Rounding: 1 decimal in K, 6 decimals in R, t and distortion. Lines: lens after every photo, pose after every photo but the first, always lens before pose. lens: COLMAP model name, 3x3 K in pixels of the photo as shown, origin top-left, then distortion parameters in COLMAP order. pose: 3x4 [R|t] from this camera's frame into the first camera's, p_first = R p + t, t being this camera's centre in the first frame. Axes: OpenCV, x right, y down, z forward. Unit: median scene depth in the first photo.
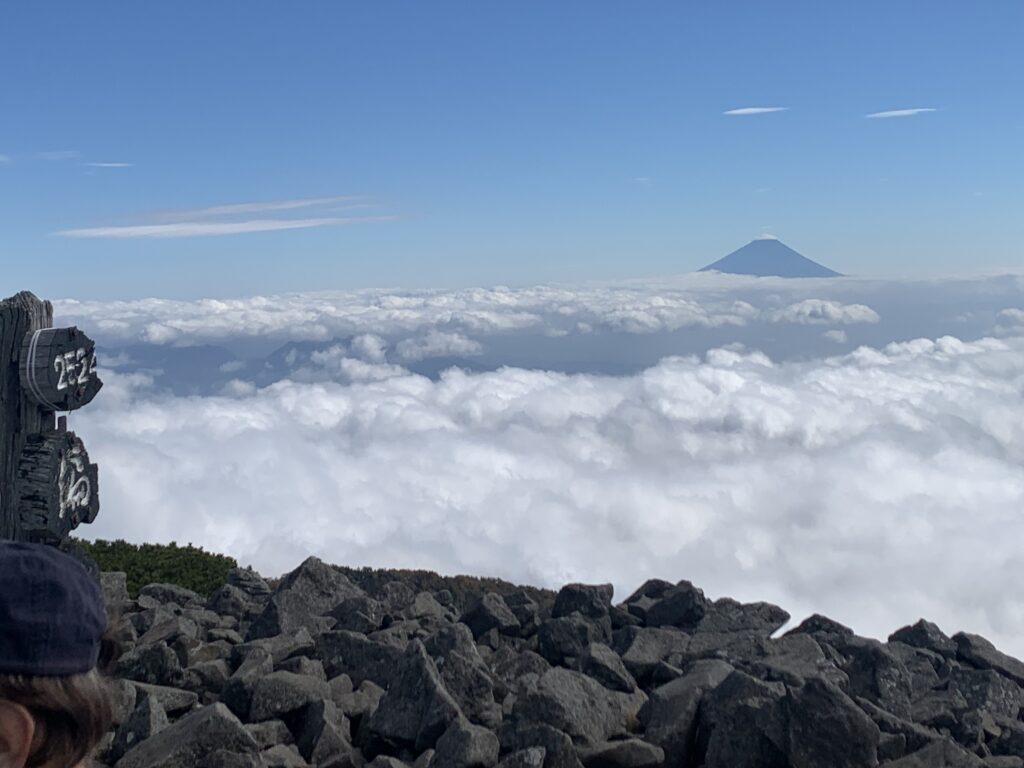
lens RADIAL K [[1626.7, 0, 509.8], [0, 1626.7, 361.2], [0, 0, 1]] dist [0.227073, -0.688403]
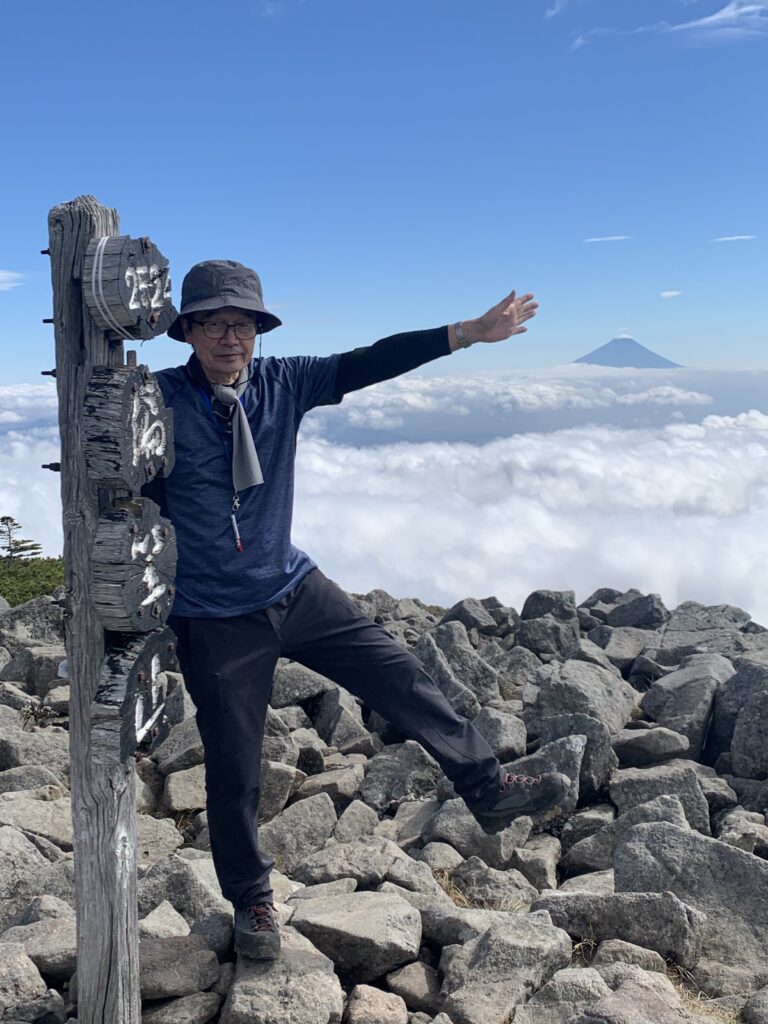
lens RADIAL K [[1237.2, 0, 409.6], [0, 1237.2, 492.6], [0, 0, 1]] dist [0.203854, -0.671953]
pose [[0.999981, 0.003585, -0.004989, -0.071456], [-0.003361, 0.999015, 0.044250, 0.044334], [0.005143, -0.044232, 0.999008, 0.202734]]
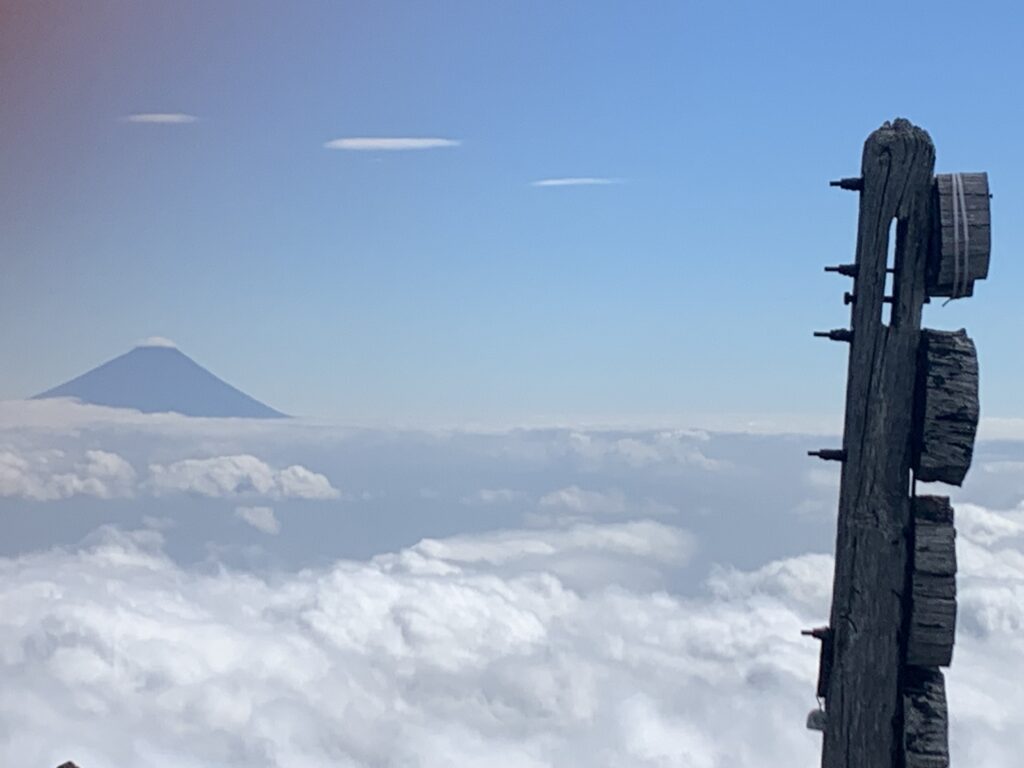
lens RADIAL K [[2927.0, 0, 512.0], [0, 2927.0, 384.0], [0, 0, 1]] dist [0.134884, 2.055735]
pose [[0.950828, 0.047973, 0.305982, -0.452956], [-0.027428, 0.997092, -0.071097, 0.087108], [-0.308503, 0.059208, 0.949379, -0.046232]]
